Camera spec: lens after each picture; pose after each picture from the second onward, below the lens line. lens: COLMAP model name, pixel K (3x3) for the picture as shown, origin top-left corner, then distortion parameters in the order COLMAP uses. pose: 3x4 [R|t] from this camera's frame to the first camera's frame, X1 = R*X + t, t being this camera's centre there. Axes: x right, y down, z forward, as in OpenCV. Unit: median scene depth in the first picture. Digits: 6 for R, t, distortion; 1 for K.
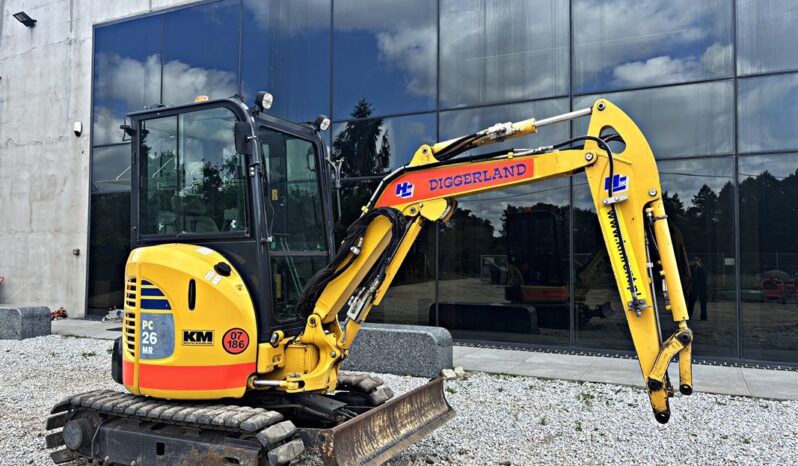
lens RADIAL K [[600.8, 0, 402.4], [0, 600.8, 229.0], [0, 0, 1]] dist [0.040187, -0.041220]
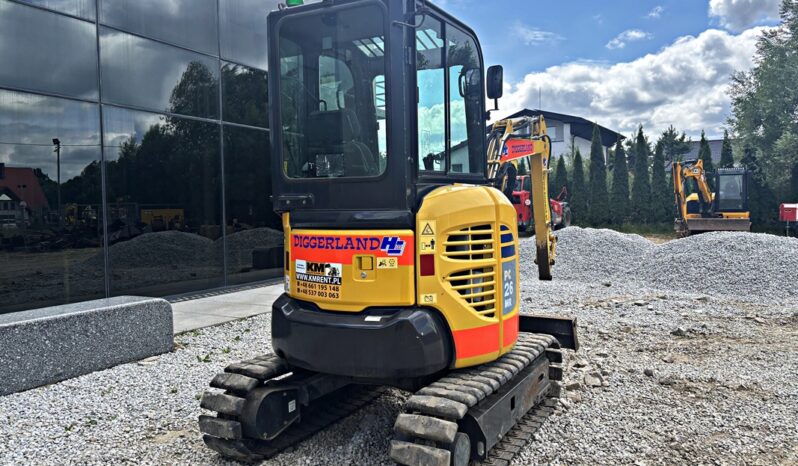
lens RADIAL K [[604.9, 0, 405.7], [0, 604.9, 221.3], [0, 0, 1]] dist [0.022451, -0.006636]
pose [[0.051190, -0.027223, 0.998318, -1.337888], [-0.032751, 0.999045, 0.028922, 0.060231], [-0.998152, -0.034177, 0.050250, 1.124824]]
